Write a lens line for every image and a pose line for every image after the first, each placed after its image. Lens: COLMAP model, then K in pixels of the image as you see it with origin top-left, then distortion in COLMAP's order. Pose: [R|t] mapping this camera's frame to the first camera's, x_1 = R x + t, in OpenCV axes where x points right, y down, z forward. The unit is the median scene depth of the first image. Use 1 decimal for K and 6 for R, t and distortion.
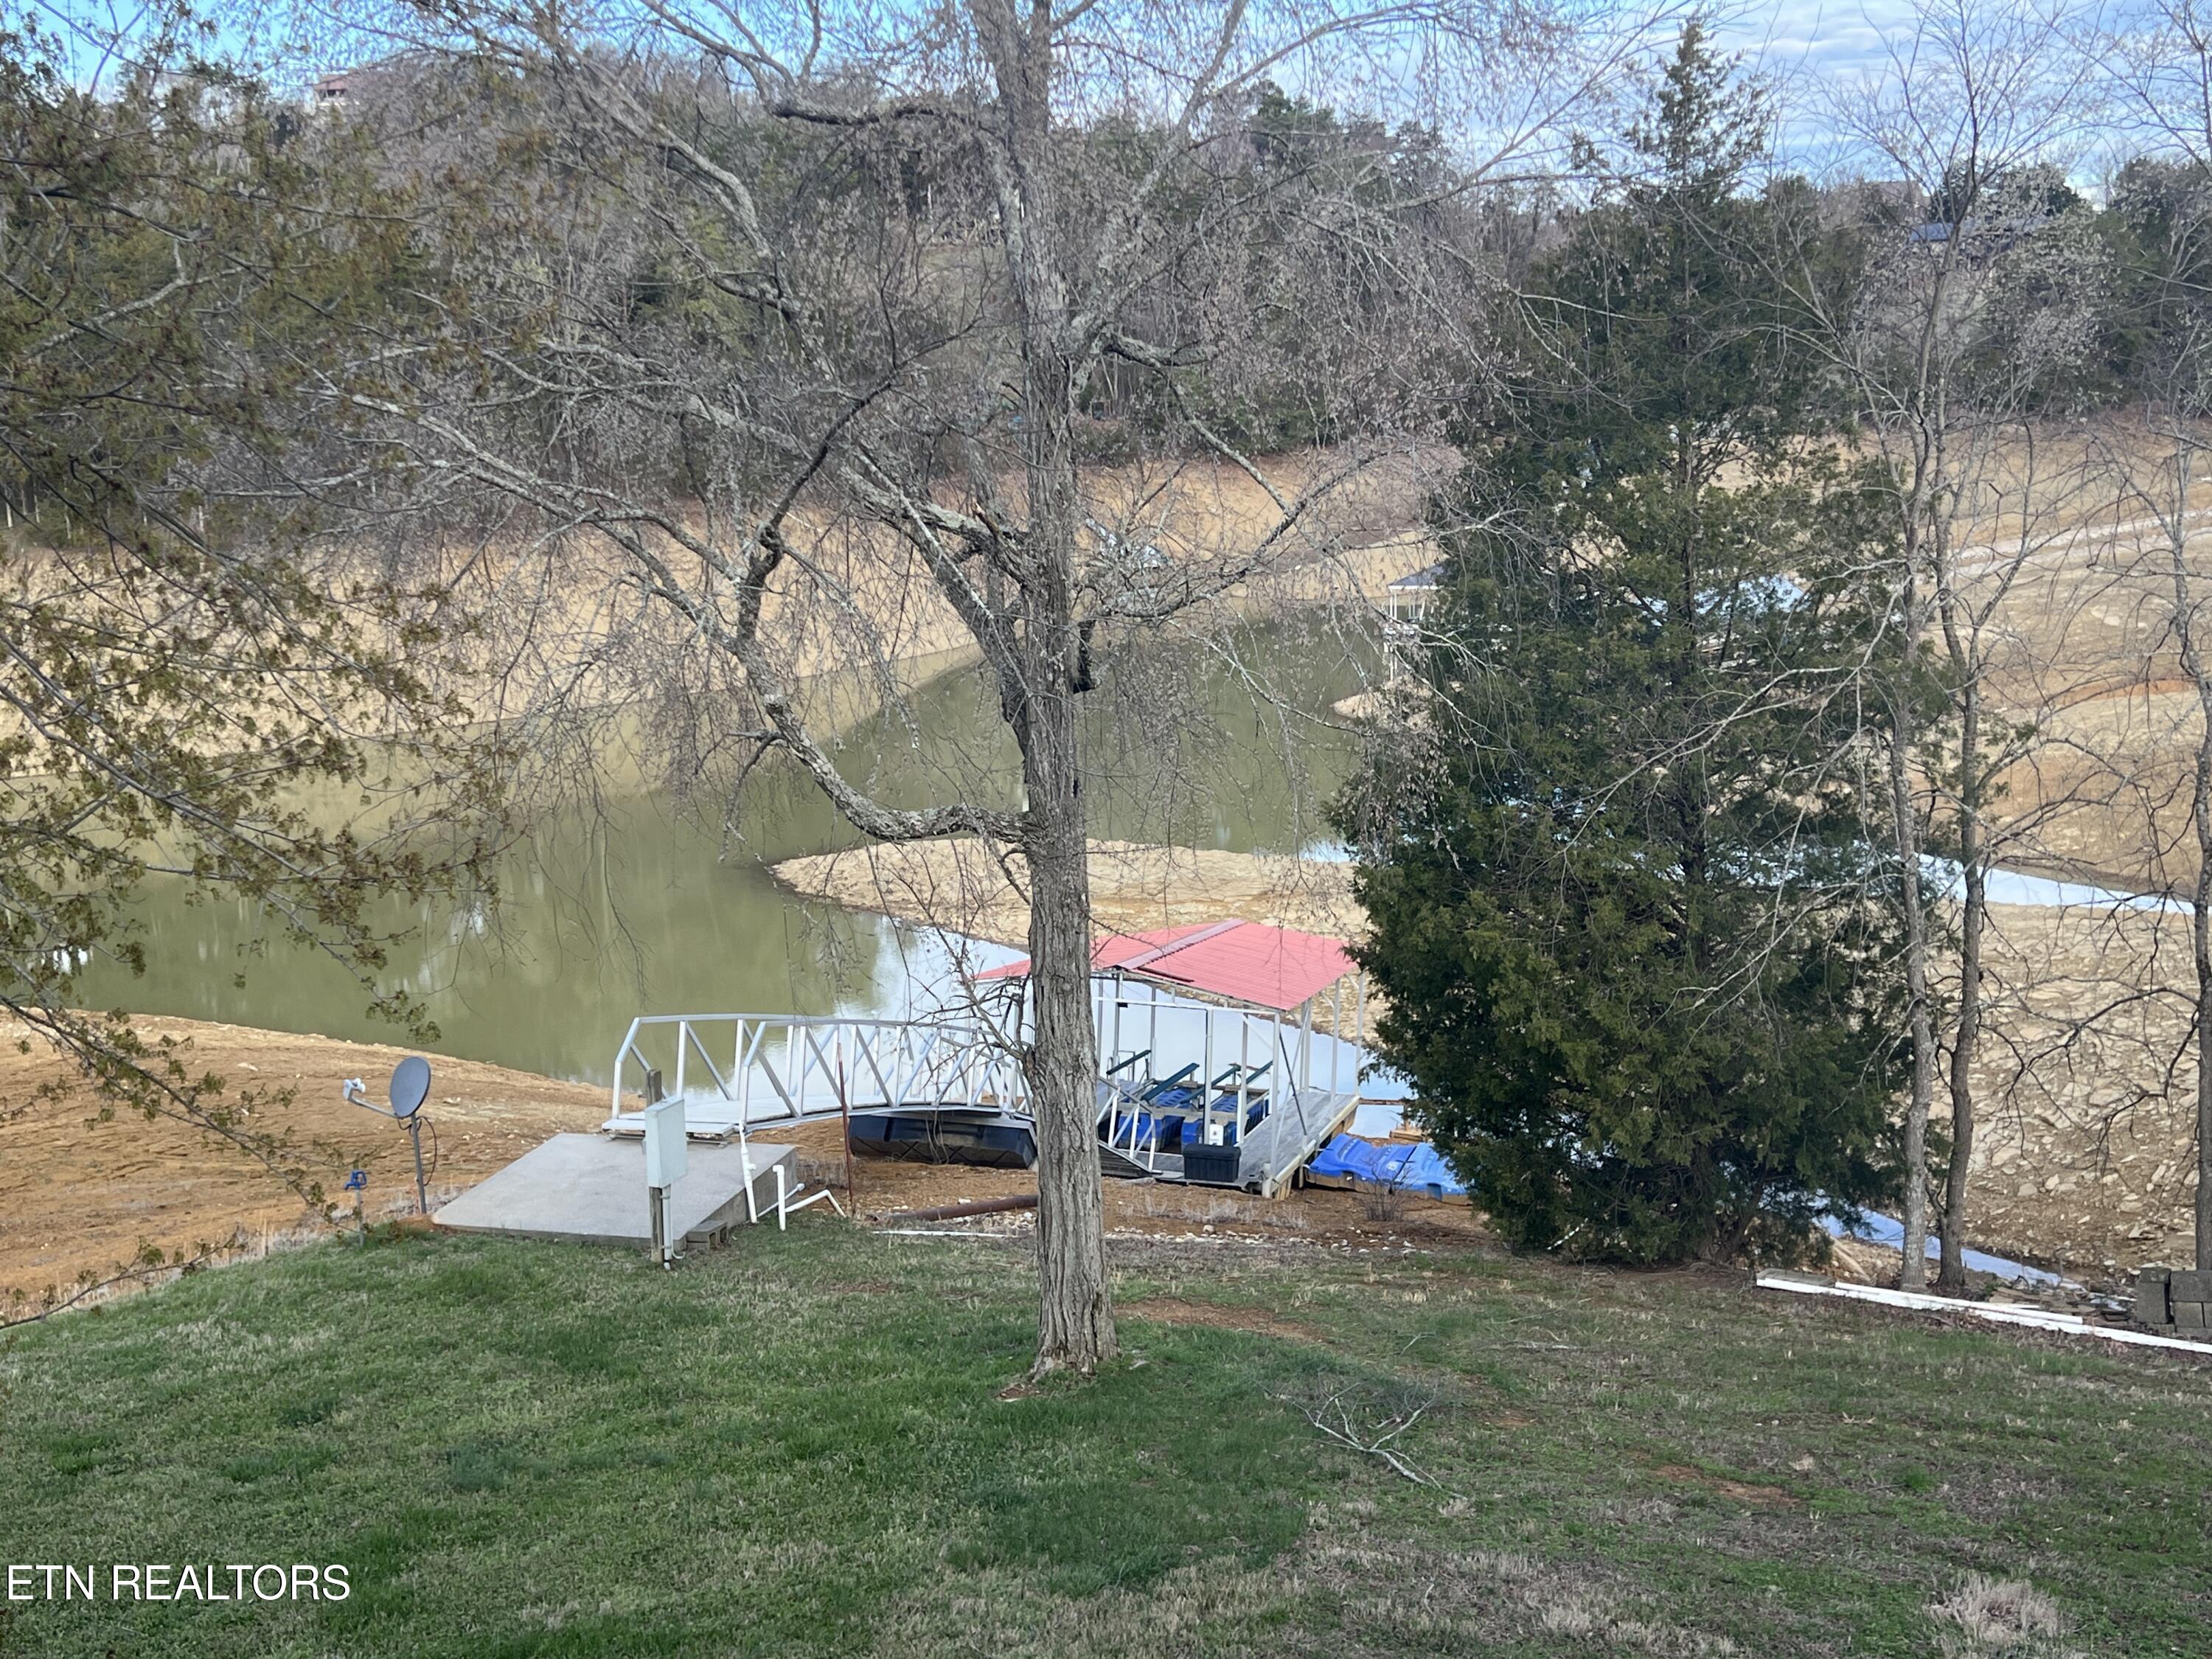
lens RADIAL K [[2430.6, 0, 1106.0], [0, 2430.6, 829.5], [0, 0, 1]] dist [0.009275, 0.001215]
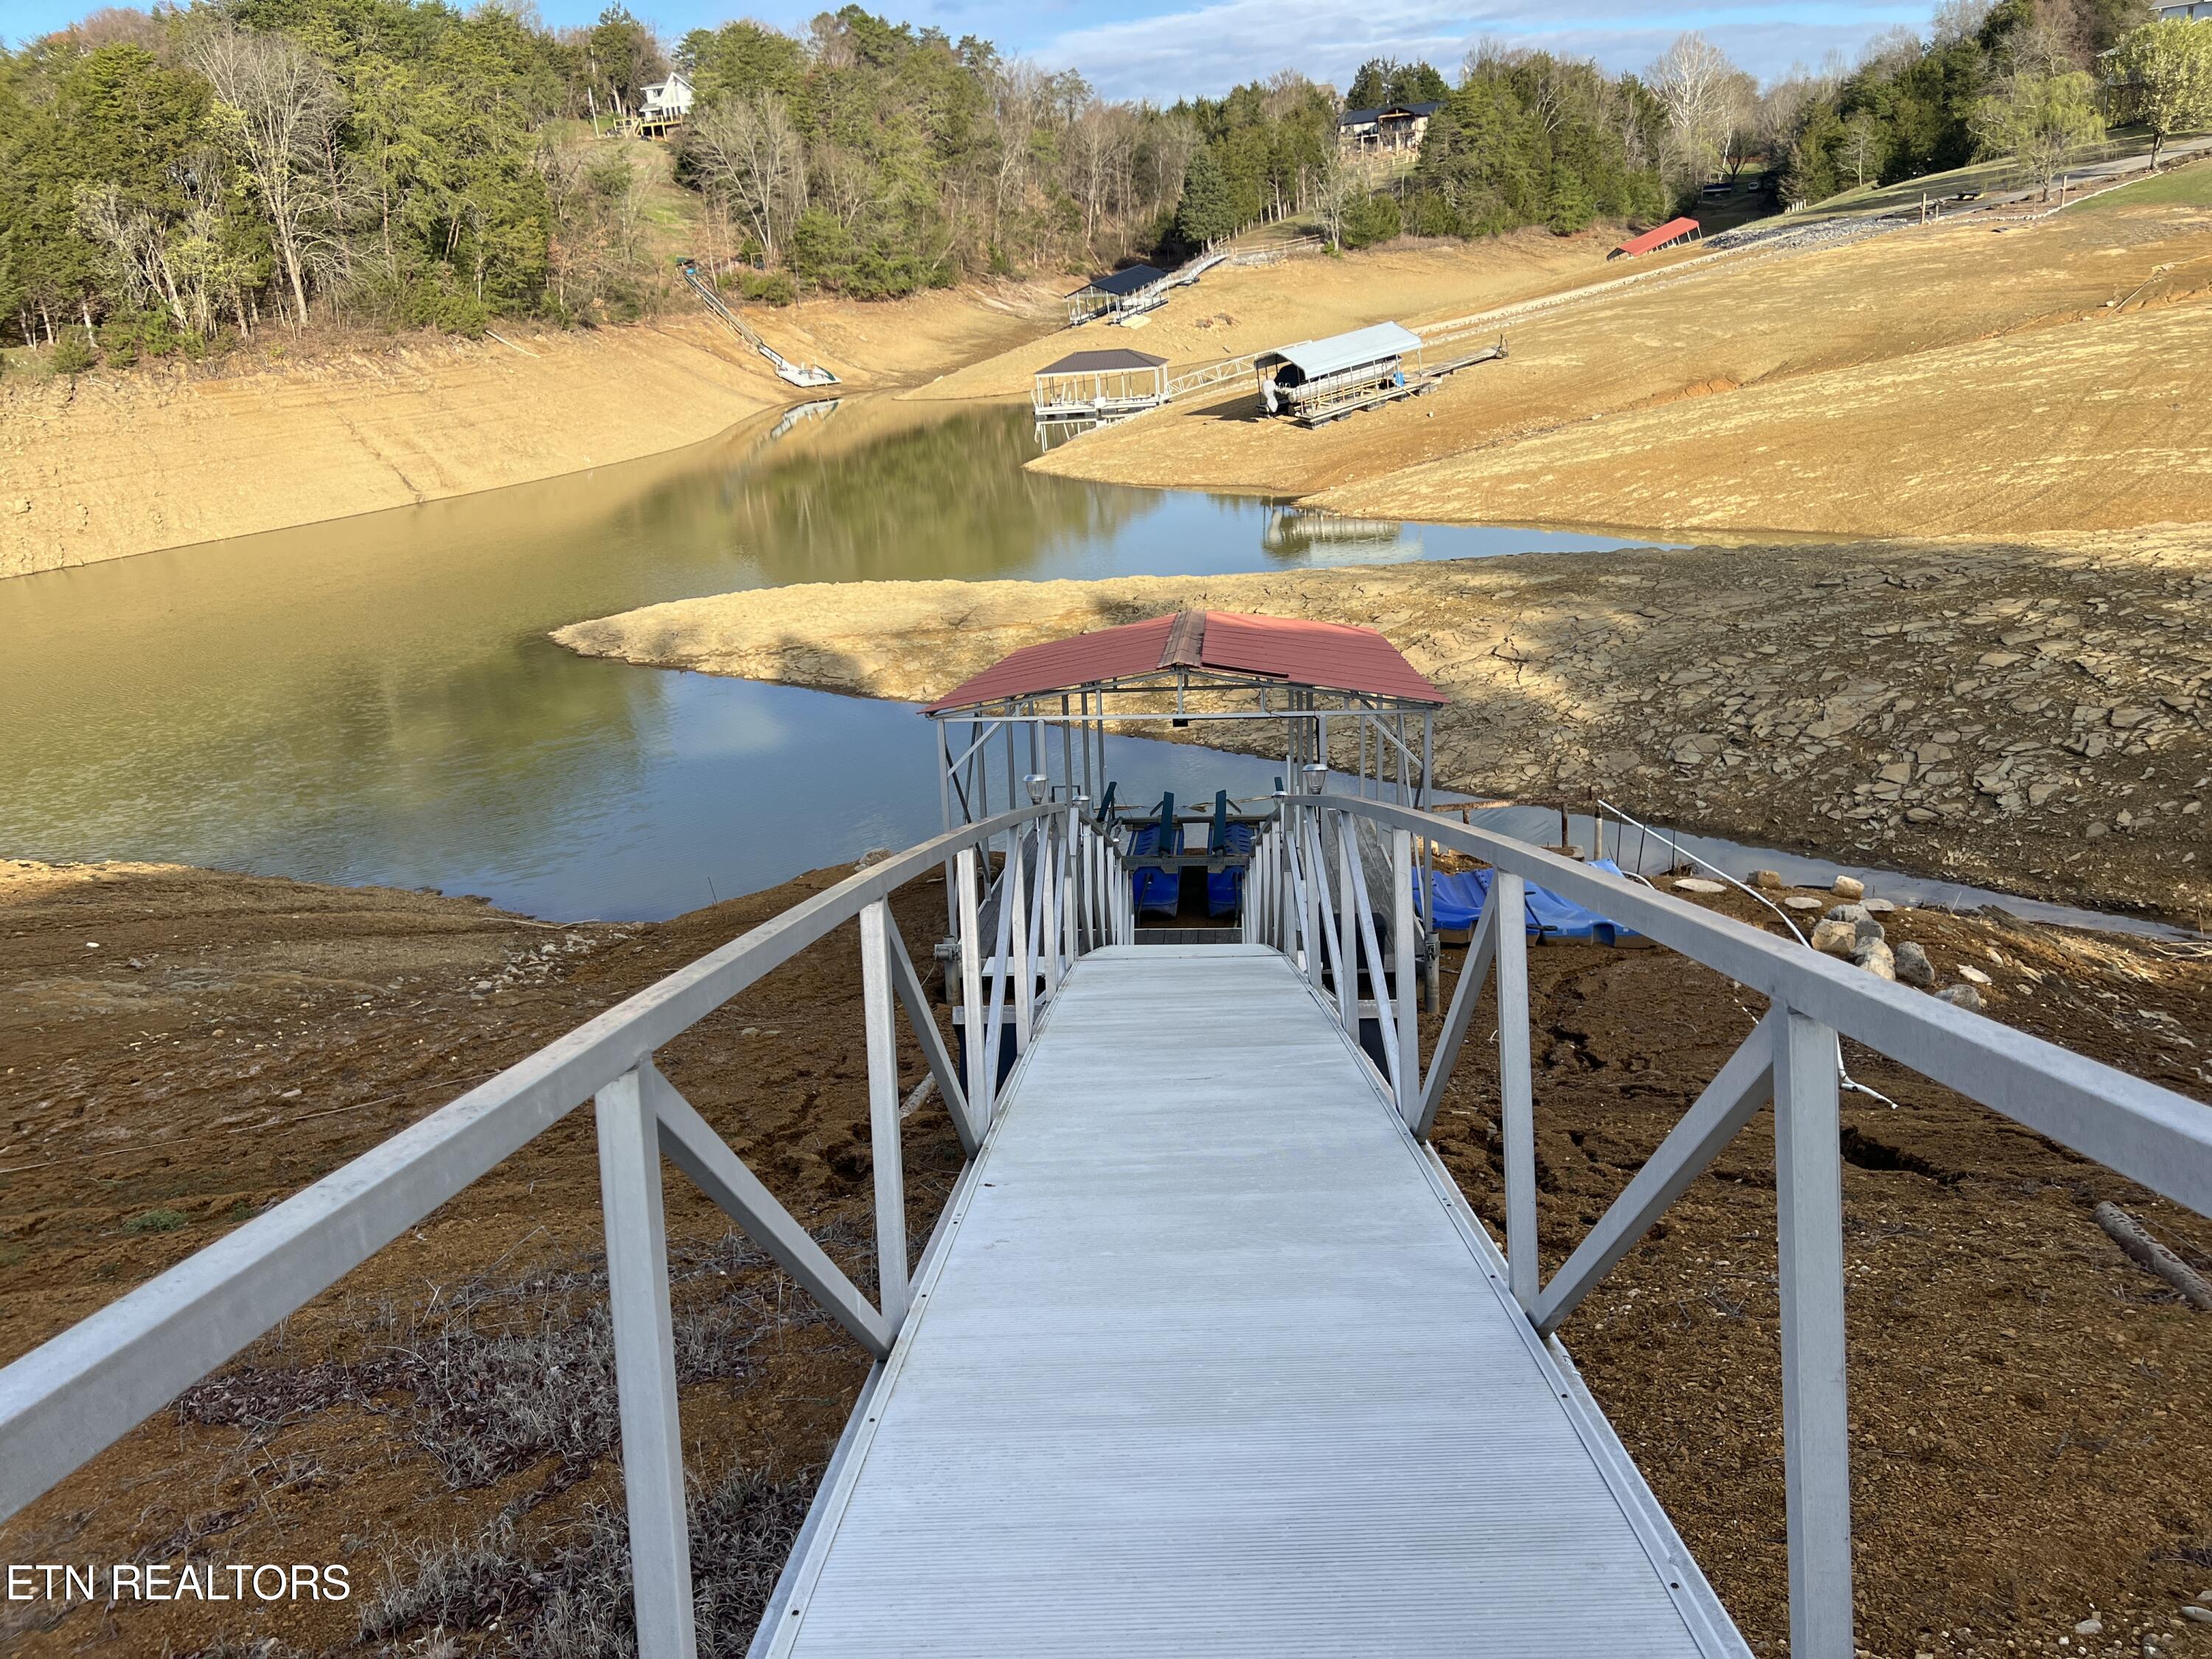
lens RADIAL K [[1656.4, 0, 1108.7], [0, 1656.4, 803.4], [0, 0, 1]] dist [0.063654, -0.064191]
pose [[0.975905, -0.108215, 0.189471, -0.030775], [0.084965, 0.988280, 0.126821, 0.010331], [-0.200975, -0.107667, 0.973662, 0.163795]]
